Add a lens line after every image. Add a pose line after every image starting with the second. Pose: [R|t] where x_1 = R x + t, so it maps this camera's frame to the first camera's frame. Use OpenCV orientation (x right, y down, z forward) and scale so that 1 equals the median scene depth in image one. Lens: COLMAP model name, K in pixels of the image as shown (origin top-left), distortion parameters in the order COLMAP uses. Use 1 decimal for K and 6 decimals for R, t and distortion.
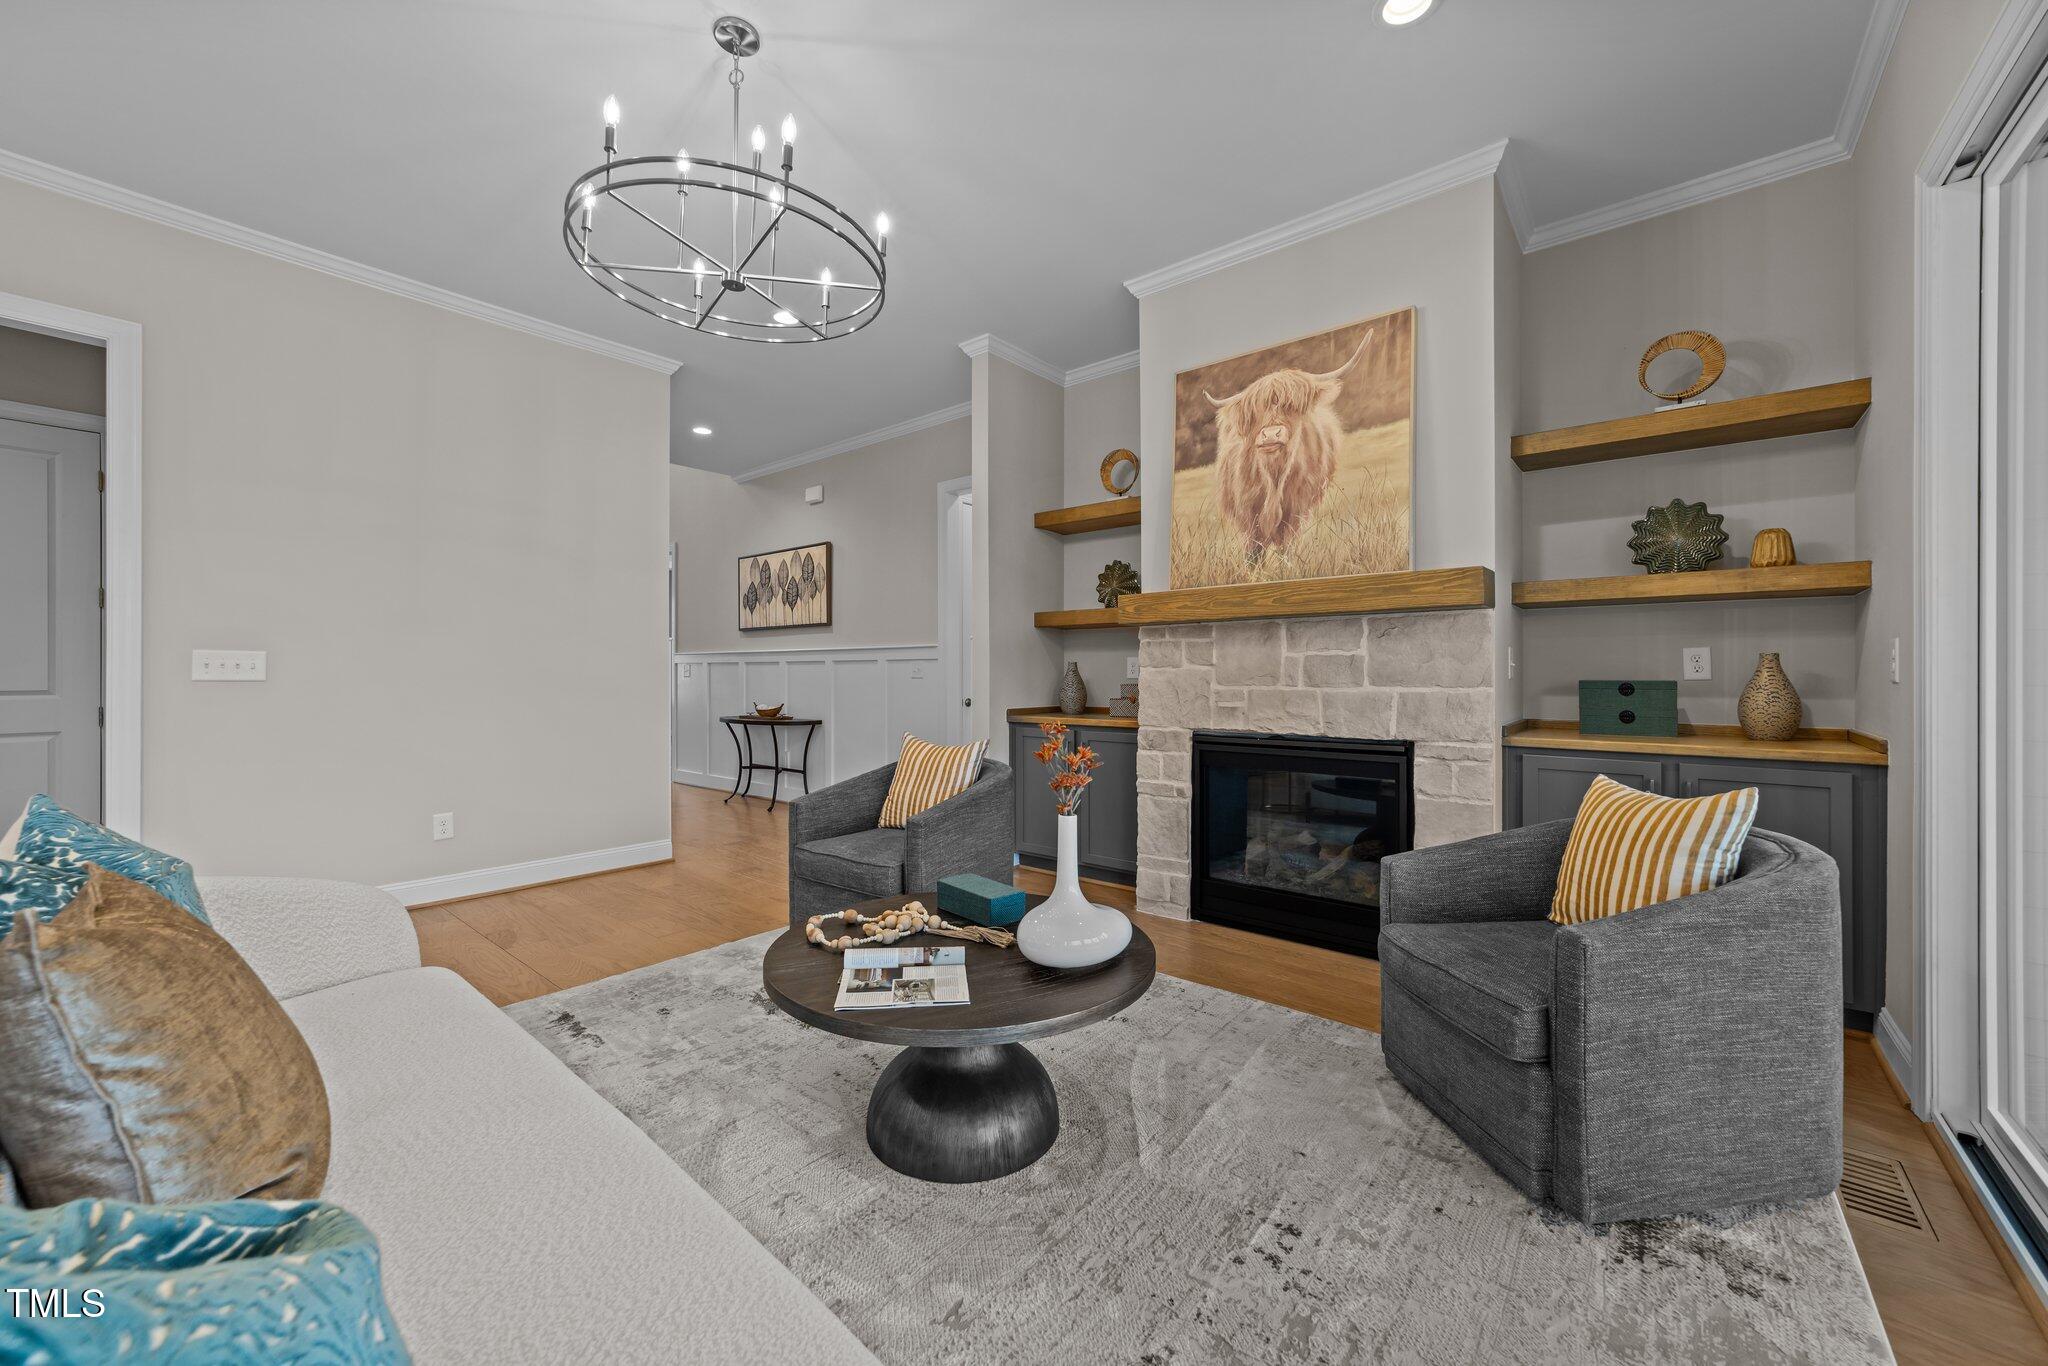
lens RADIAL K [[777.1, 0, 1051.6], [0, 777.1, 680.0], [0, 0, 1]] dist [-0.000223, 0.000073]
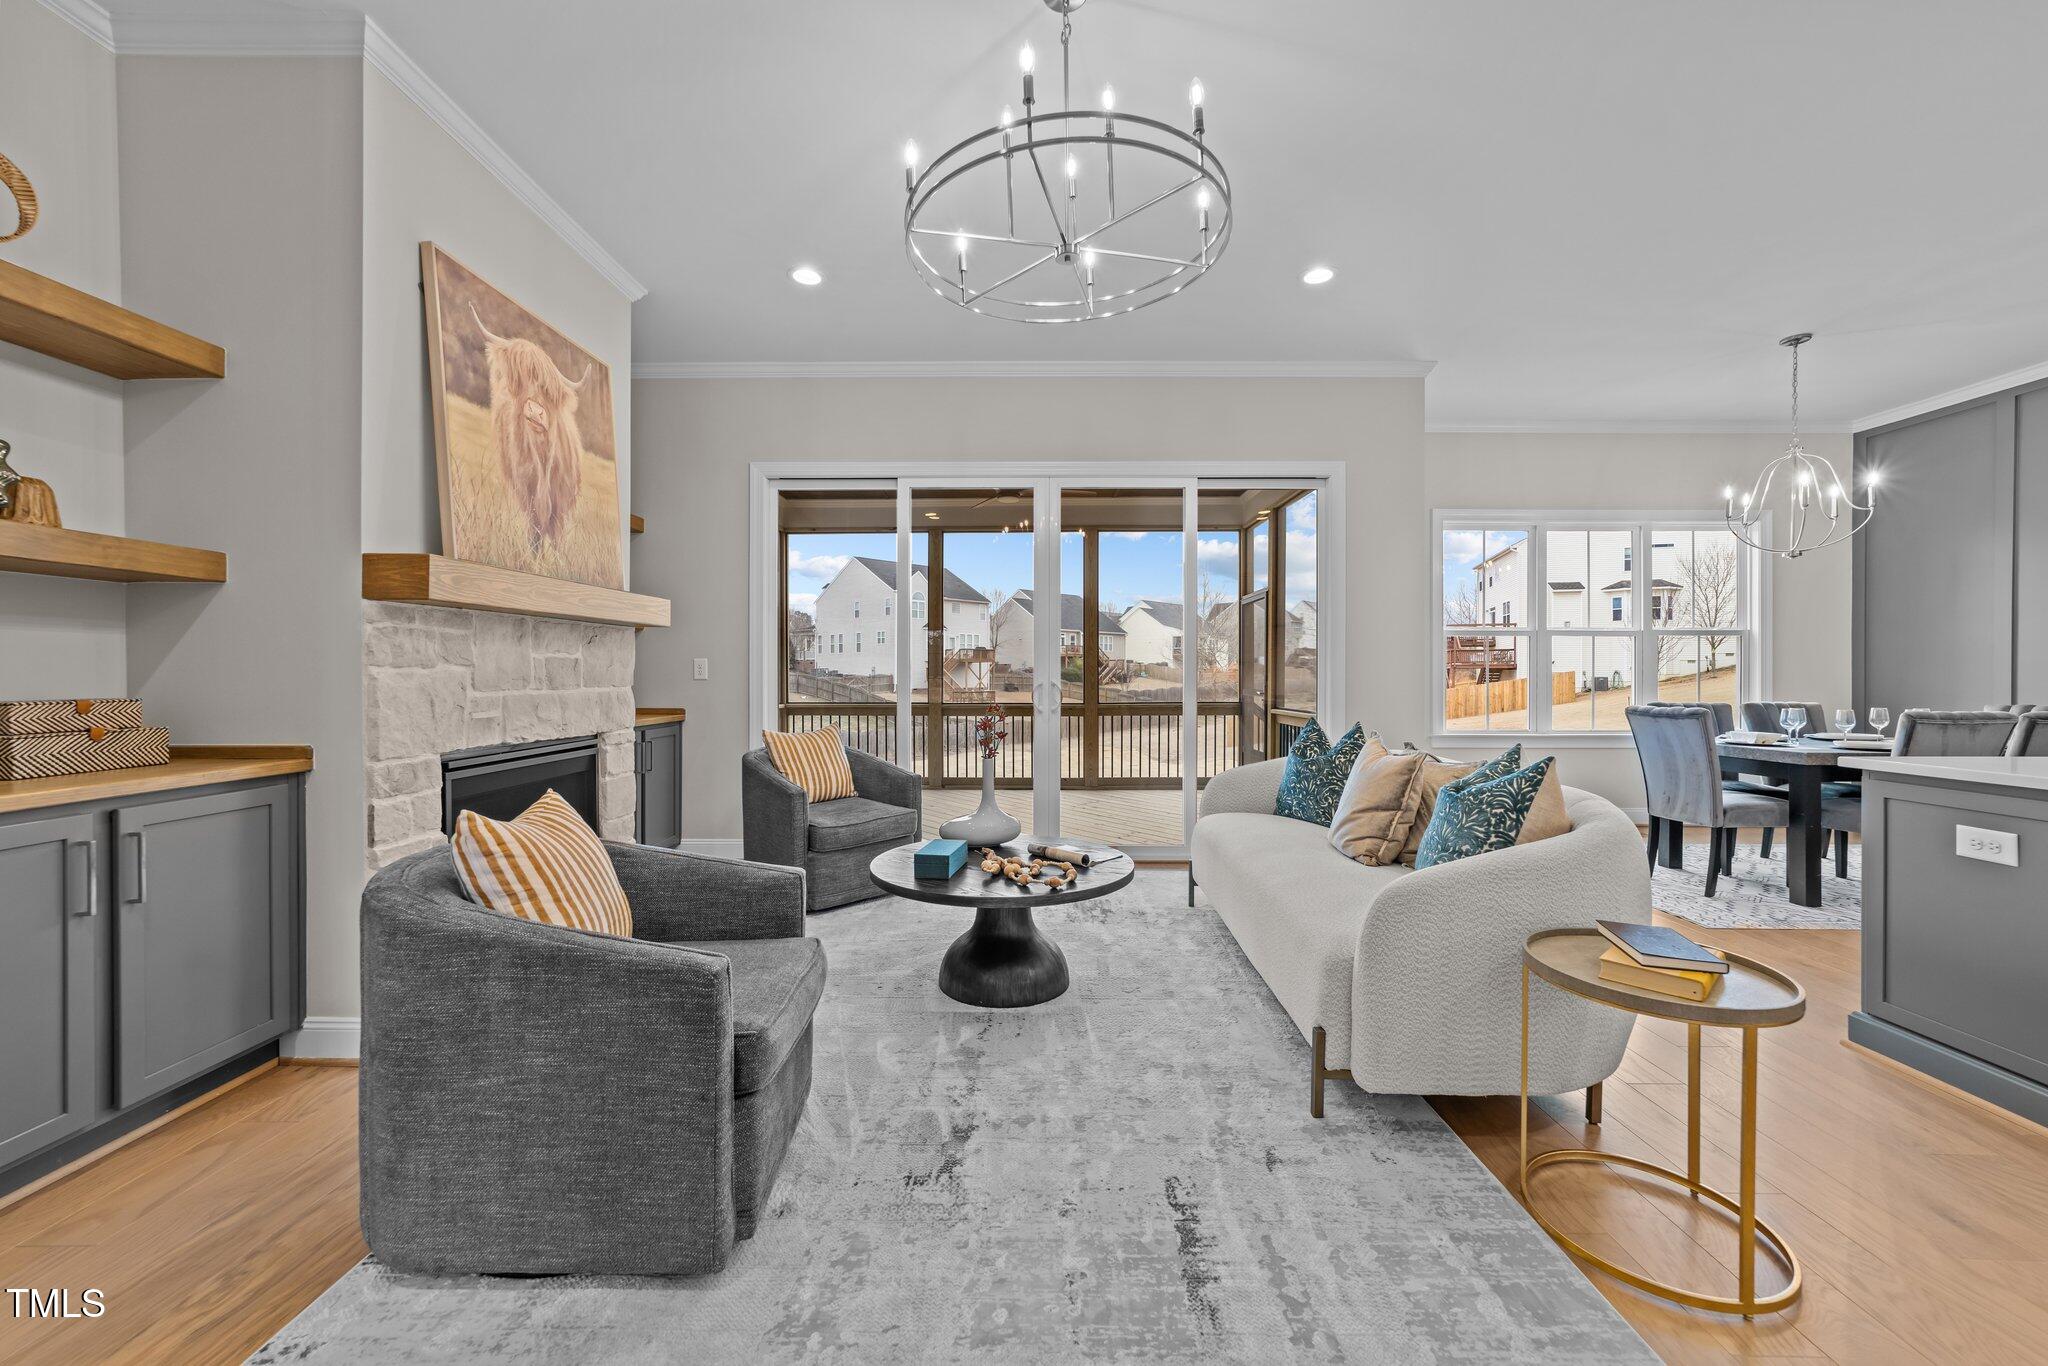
lens RADIAL K [[777.1, 0, 1051.6], [0, 777.1, 680.0], [0, 0, 1]] dist [-0.000223, 0.000073]
pose [[-0.628093, -0.007908, 0.778098, -0.762233], [0.001486, 0.999934, 0.011362, -0.012781], [-0.778137, 0.008293, -0.628040, 1.051980]]
